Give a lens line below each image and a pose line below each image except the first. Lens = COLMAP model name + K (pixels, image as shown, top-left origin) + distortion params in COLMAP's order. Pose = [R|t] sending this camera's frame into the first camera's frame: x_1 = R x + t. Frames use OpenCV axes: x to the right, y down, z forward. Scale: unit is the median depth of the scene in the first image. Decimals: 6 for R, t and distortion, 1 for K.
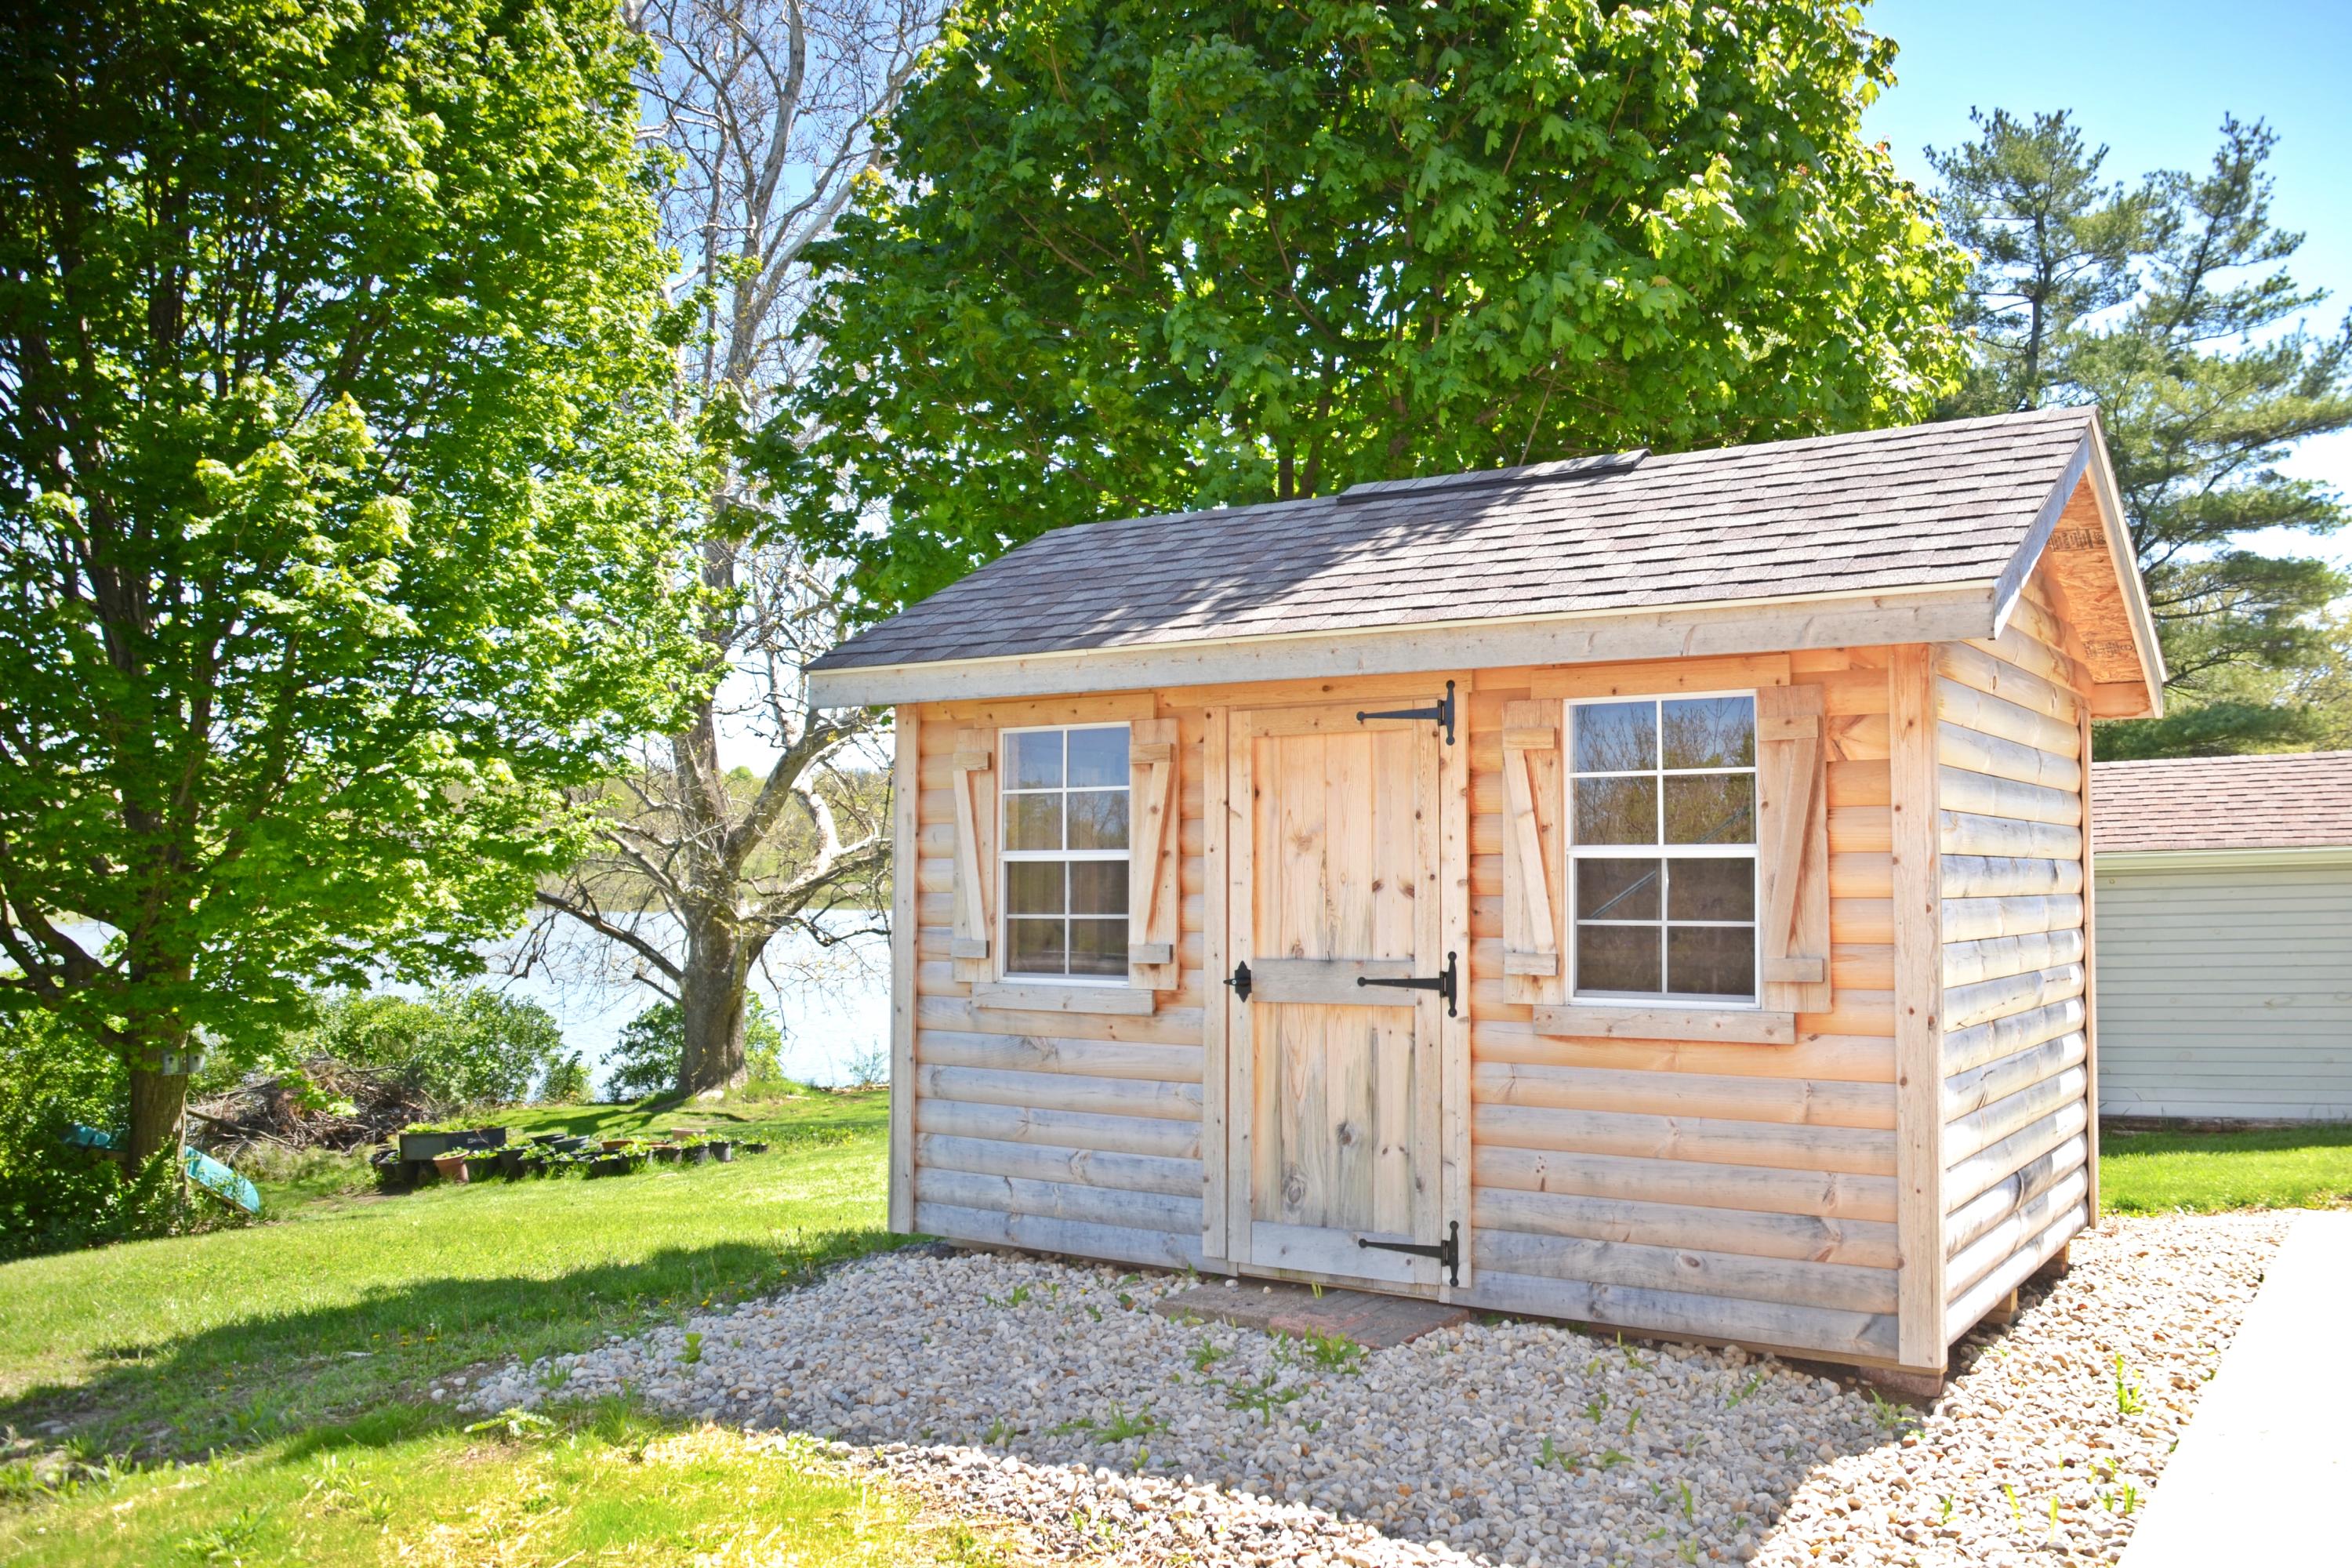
lens RADIAL K [[1961.5, 0, 1176.0], [0, 1961.5, 784.0], [0, 0, 1]] dist [-0.116058, 0.115372]
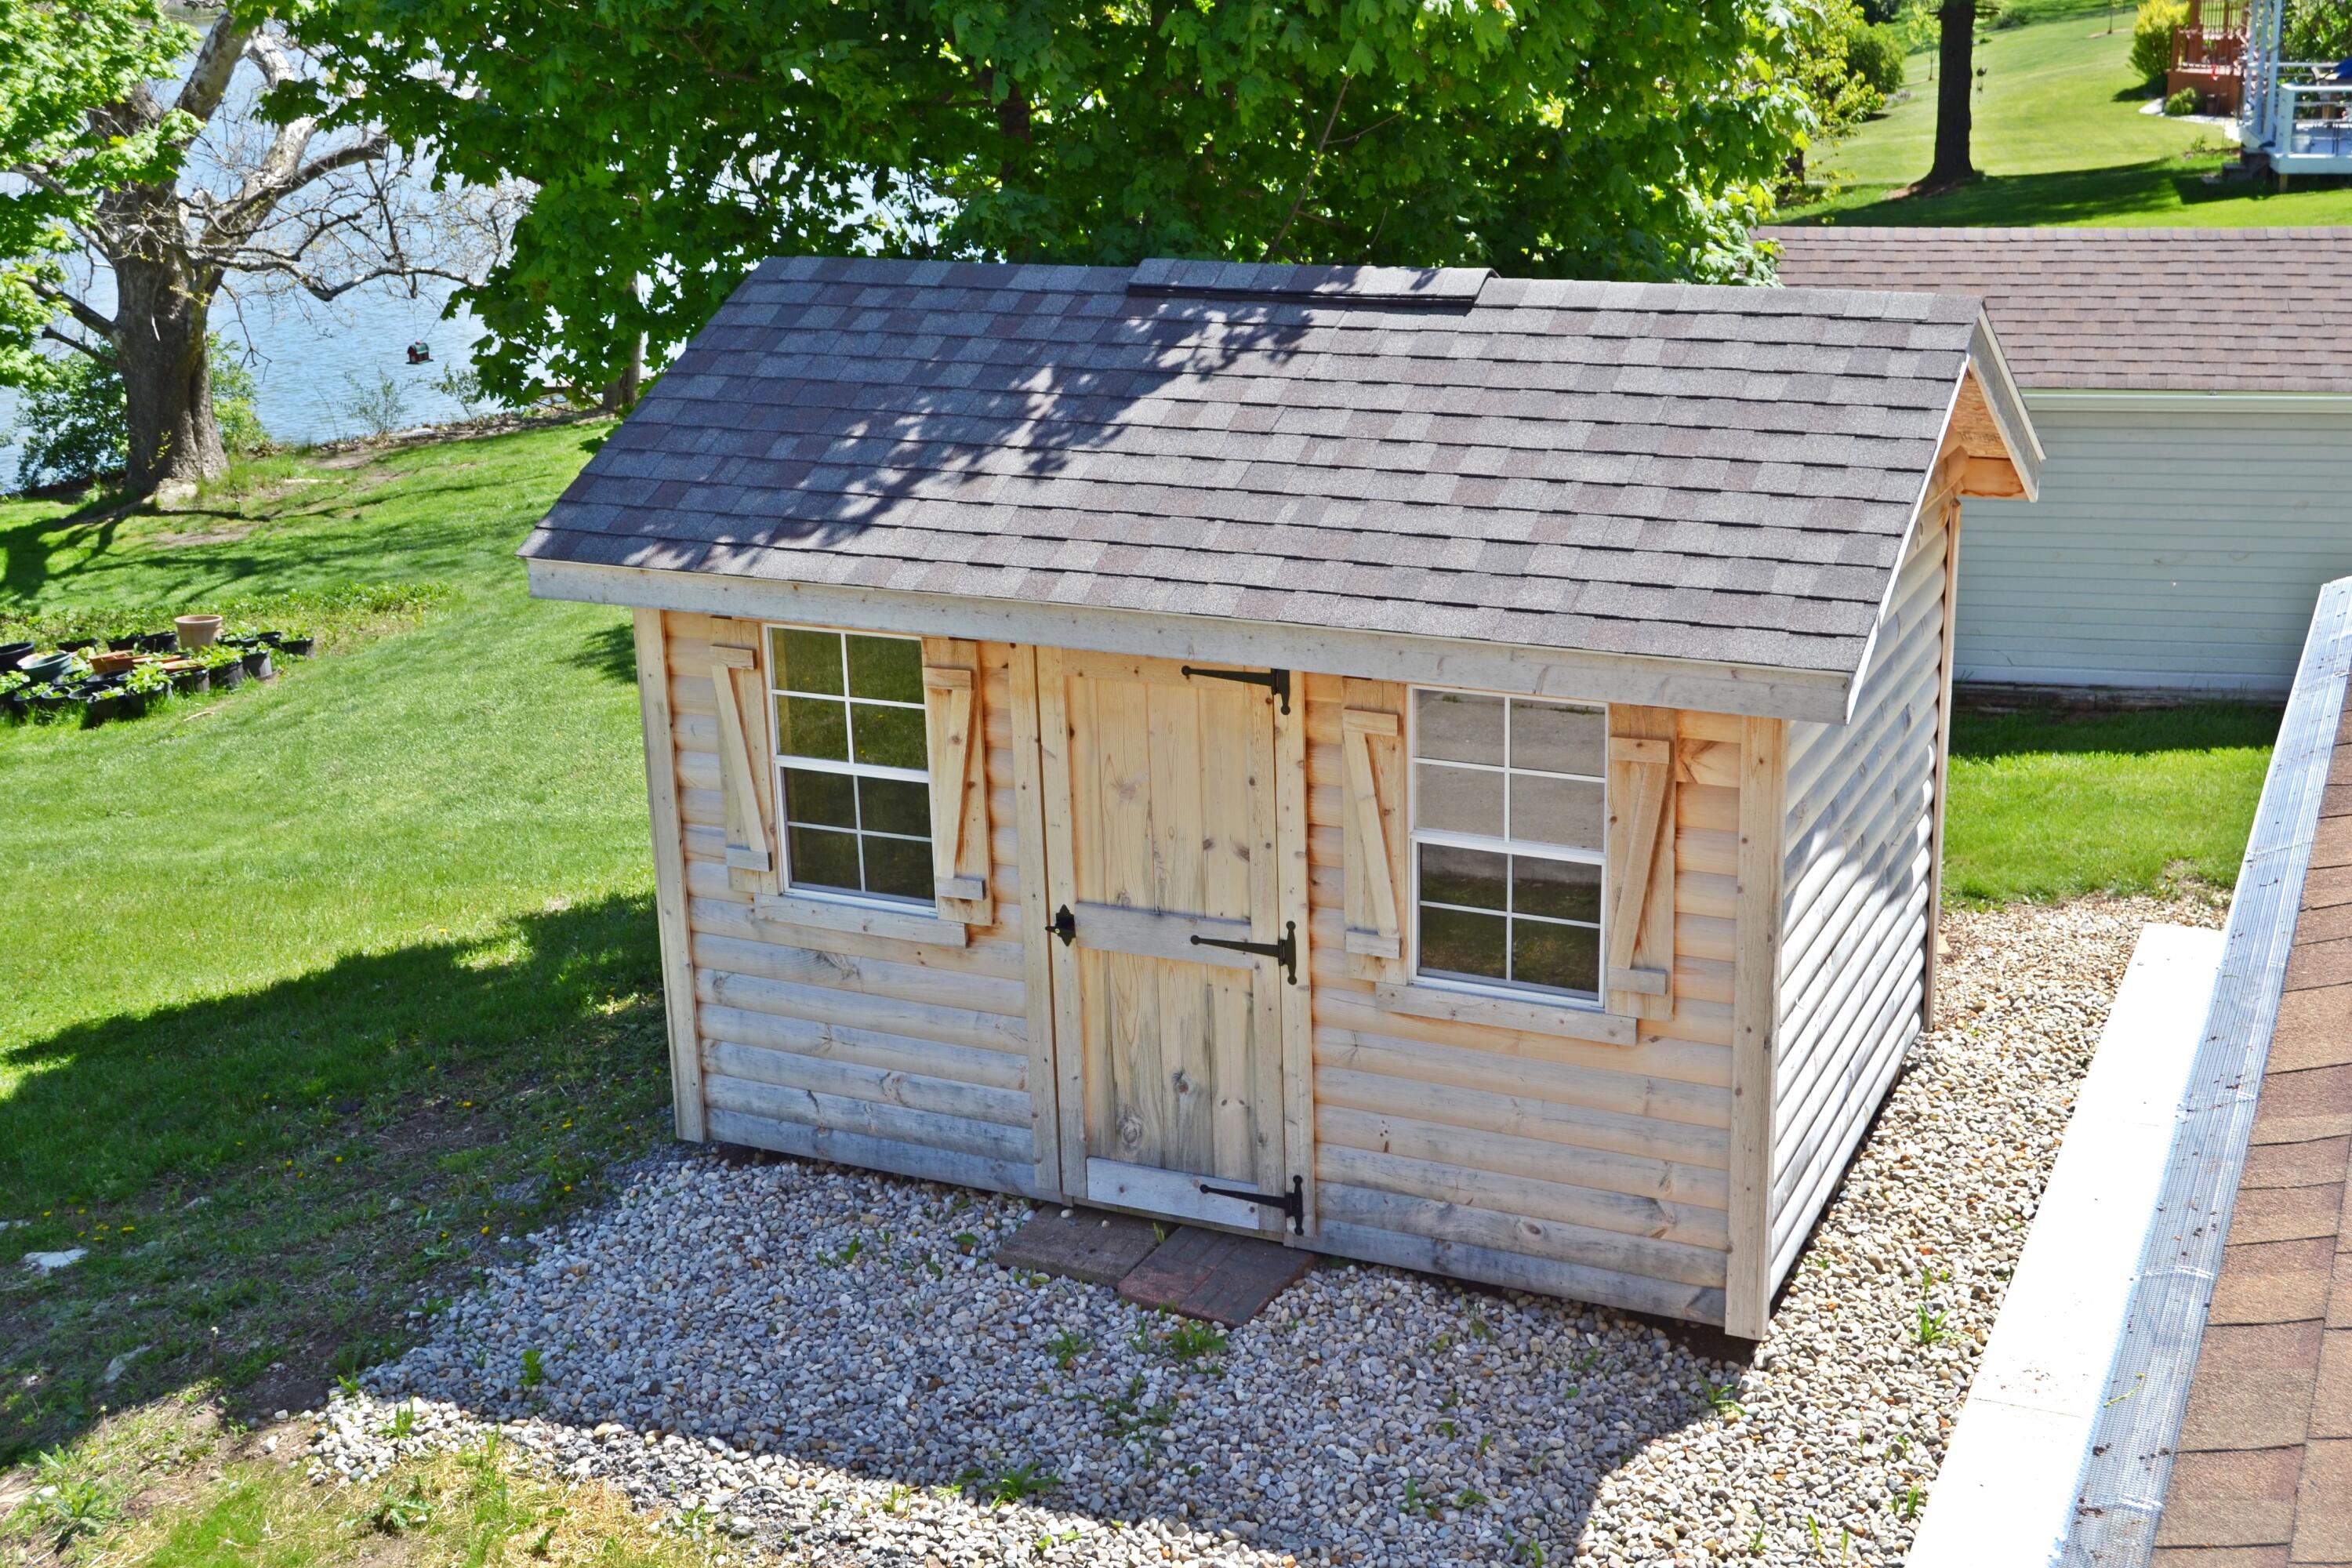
lens RADIAL K [[2722.8, 0, 1176.0], [0, 2722.8, 784.0], [0, 0, 1]] dist [-0.054162, 0.021621]
pose [[0.987569, -0.076940, 0.137065, -0.092697], [0.025083, 0.937975, 0.345793, -0.439123], [-0.155169, -0.338057, 0.928246, -0.213912]]
